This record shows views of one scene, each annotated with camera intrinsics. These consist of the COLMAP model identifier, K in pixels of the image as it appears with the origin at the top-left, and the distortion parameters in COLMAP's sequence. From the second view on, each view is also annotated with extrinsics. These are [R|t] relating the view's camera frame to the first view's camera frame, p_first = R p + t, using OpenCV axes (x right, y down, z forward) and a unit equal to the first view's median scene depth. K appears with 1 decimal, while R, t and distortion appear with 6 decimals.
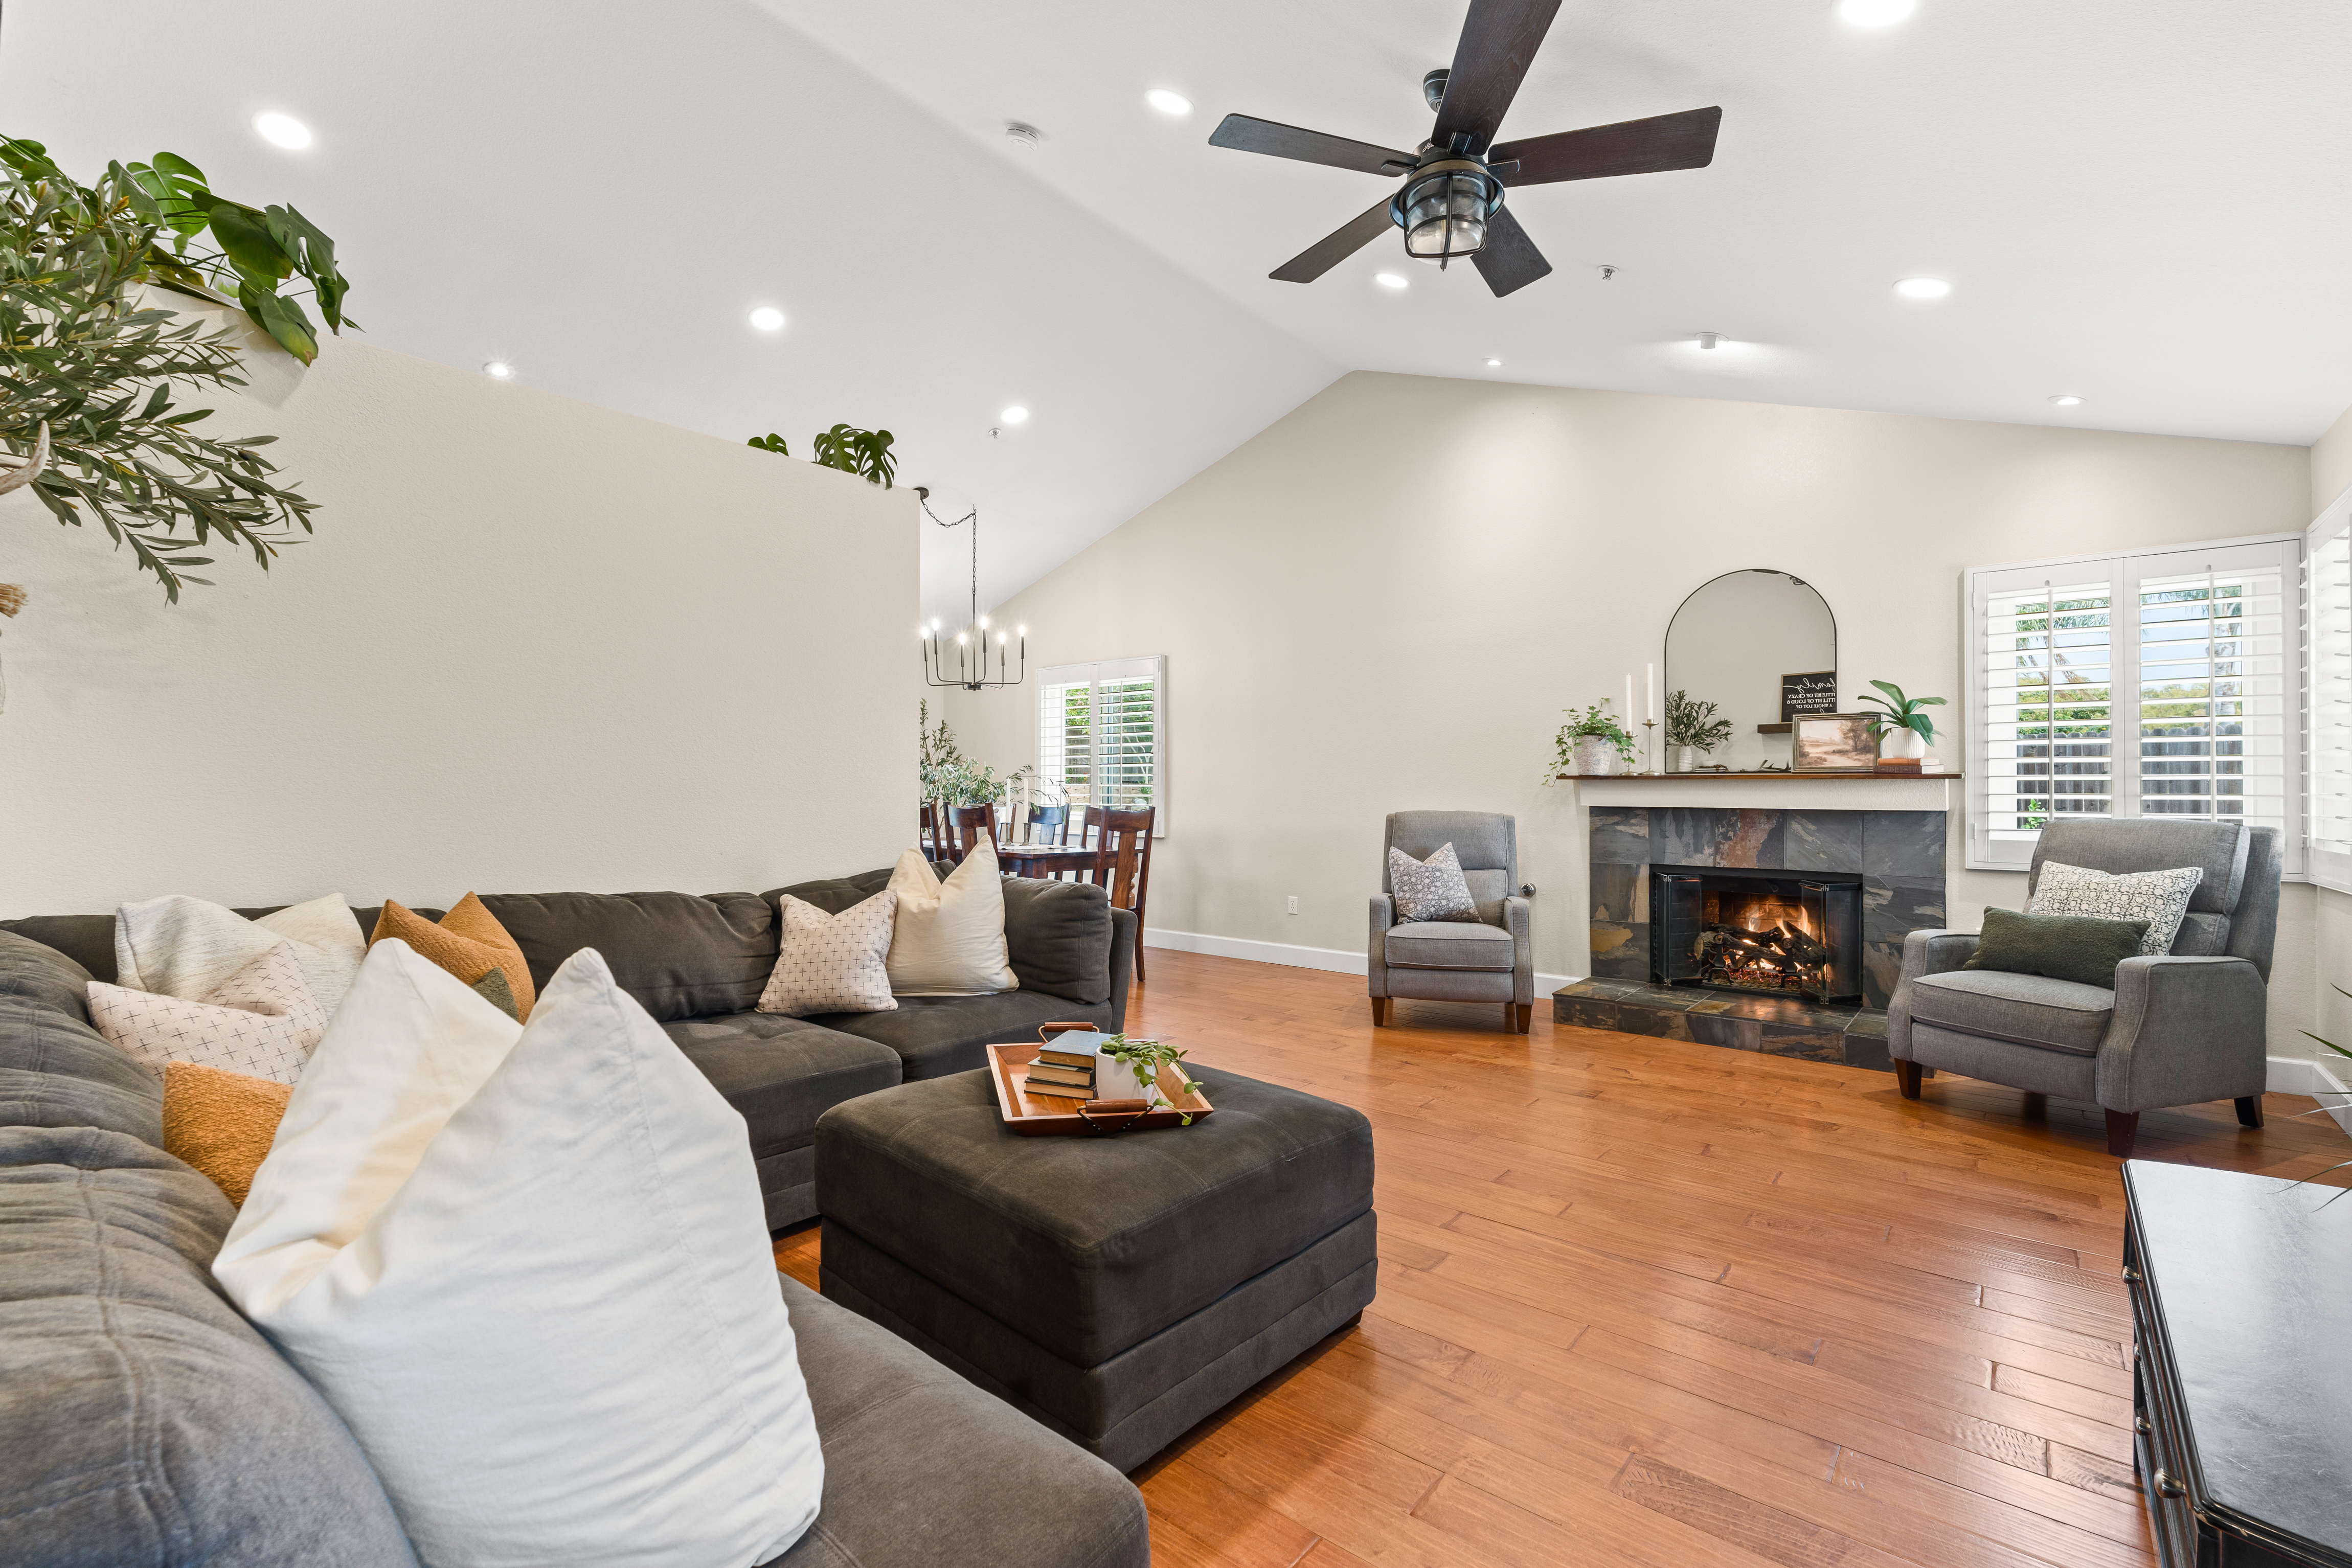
lens RADIAL K [[1035.6, 0, 1169.0], [0, 1035.6, 784.2], [0, 0, 1]] dist [-0.004352, -0.000127]
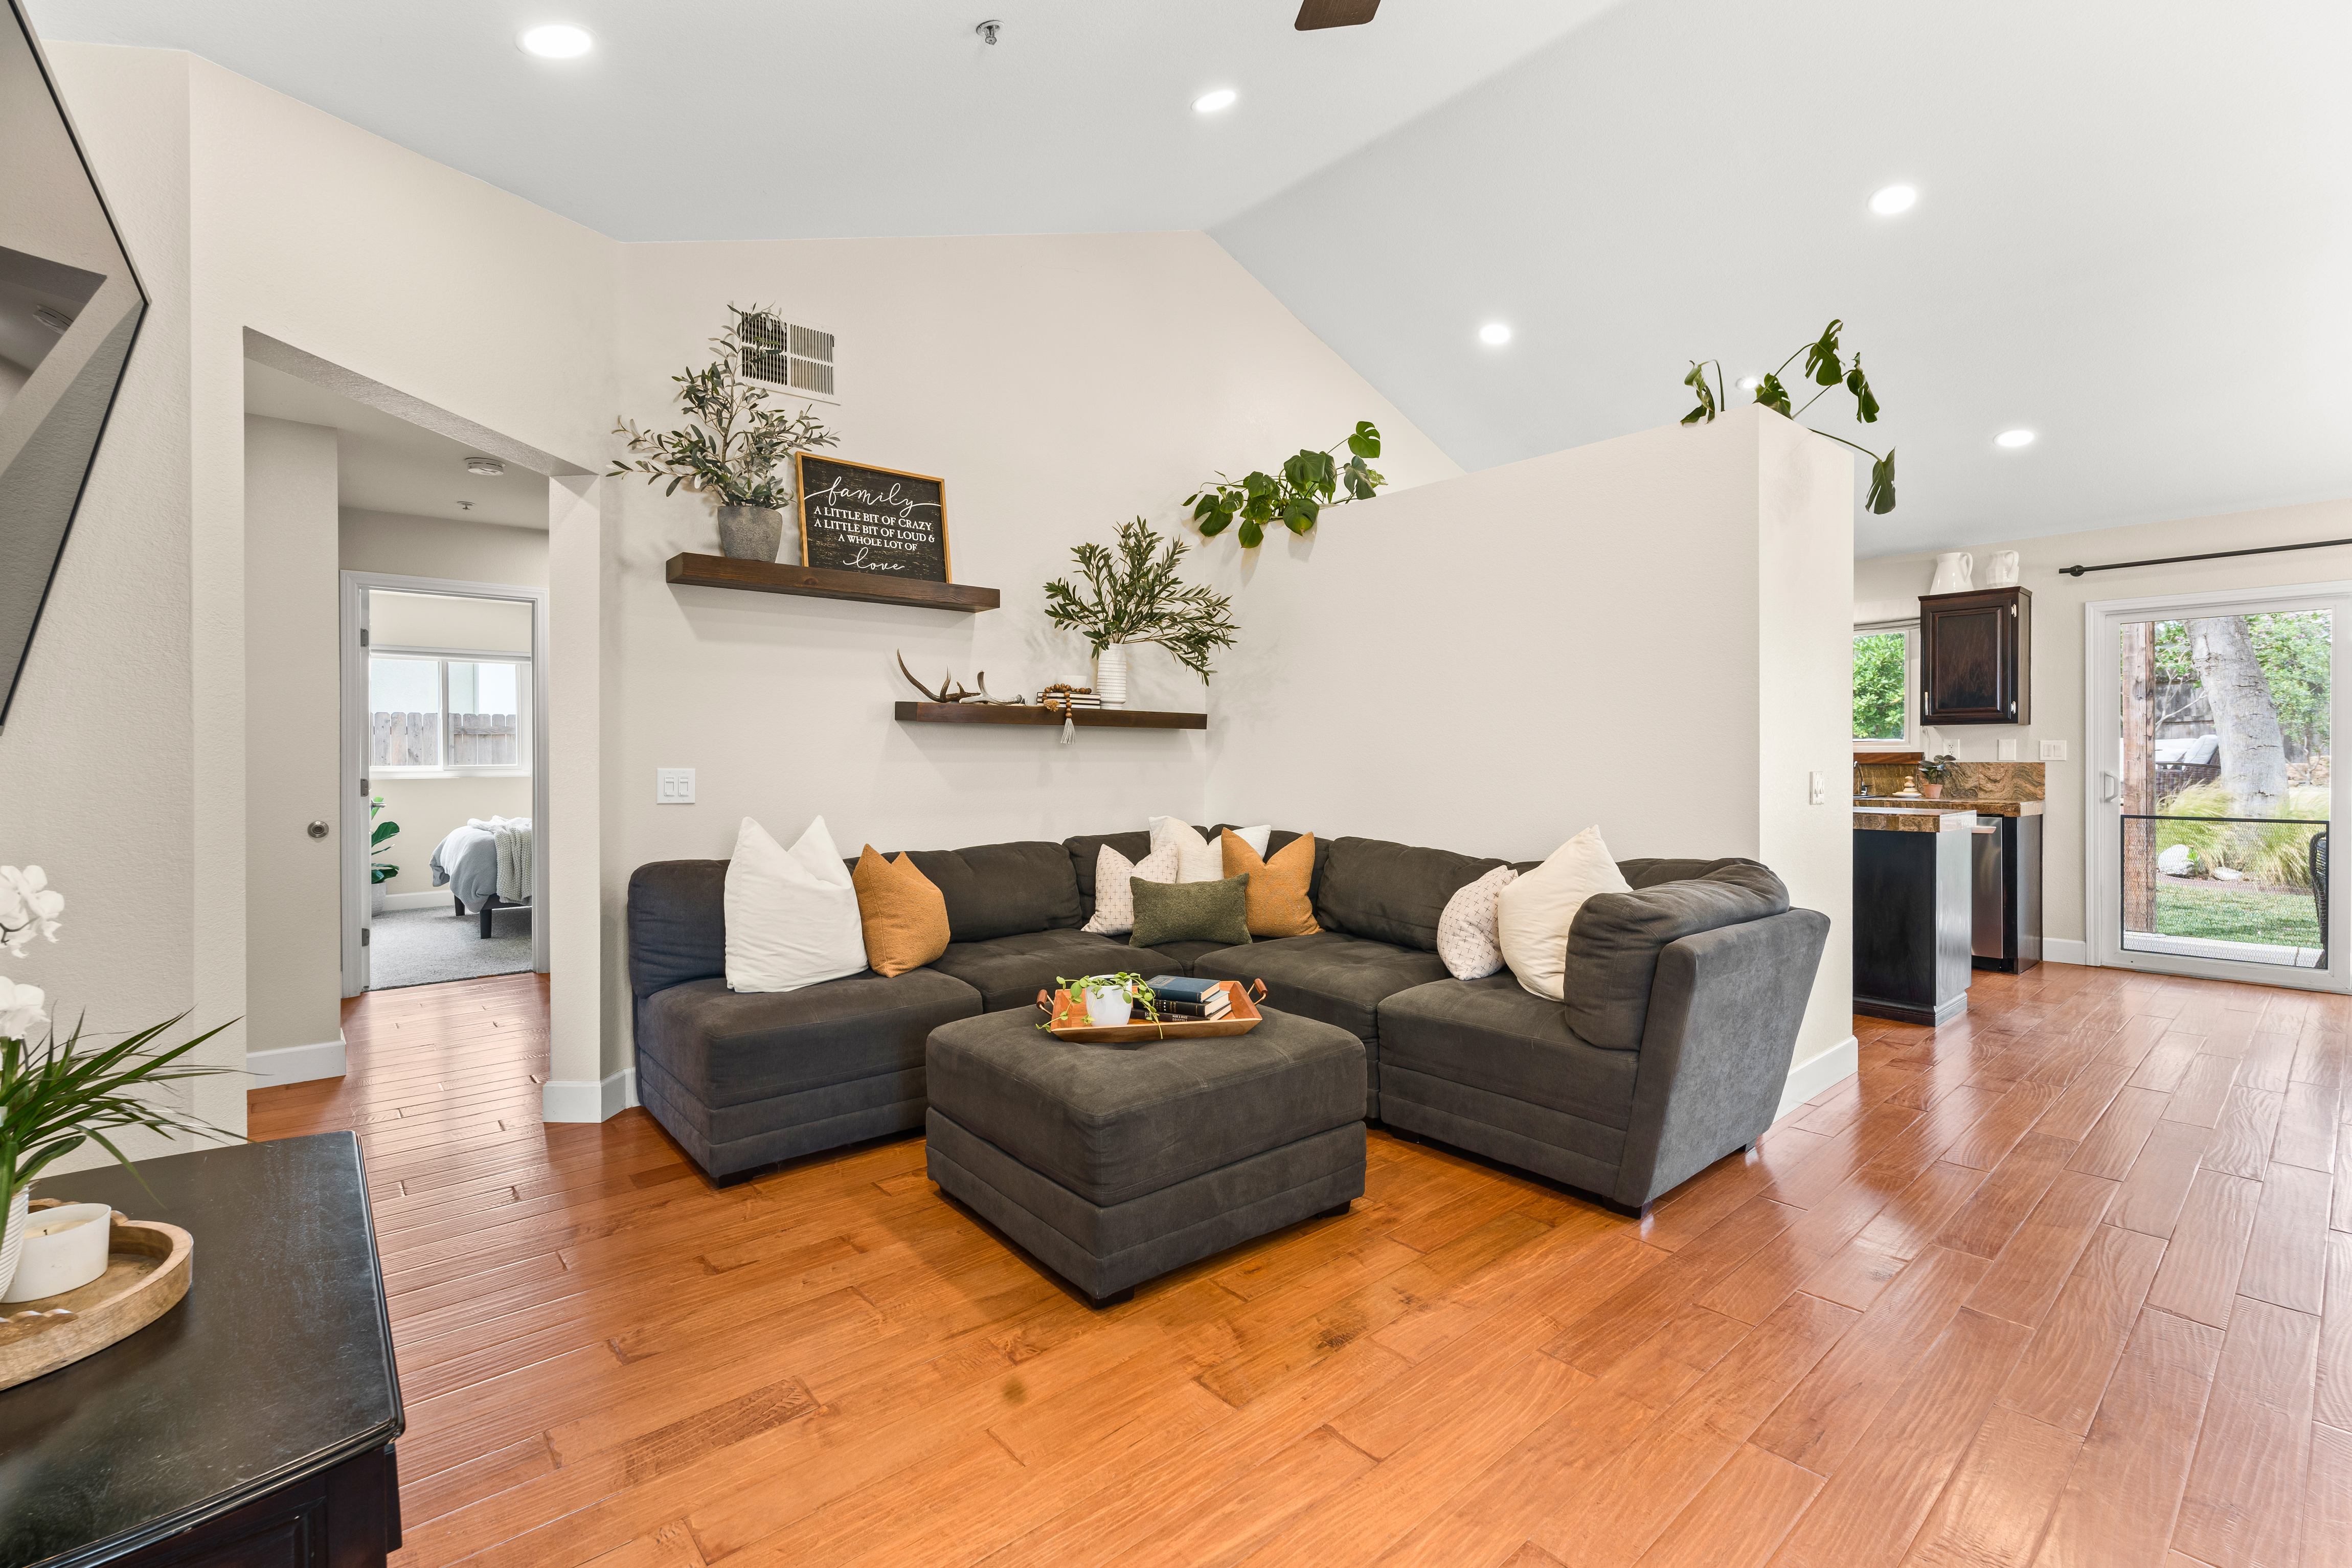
lens RADIAL K [[1035.6, 0, 1183.2], [0, 1035.6, 765.0], [0, 0, 1]] dist [-0.004352, -0.000127]
pose [[-0.148487, 0.011417, -0.988848, 1.386619], [0.001094, 0.999935, 0.011381, -0.025793], [0.988914, 0.000609, -0.148489, 1.470598]]
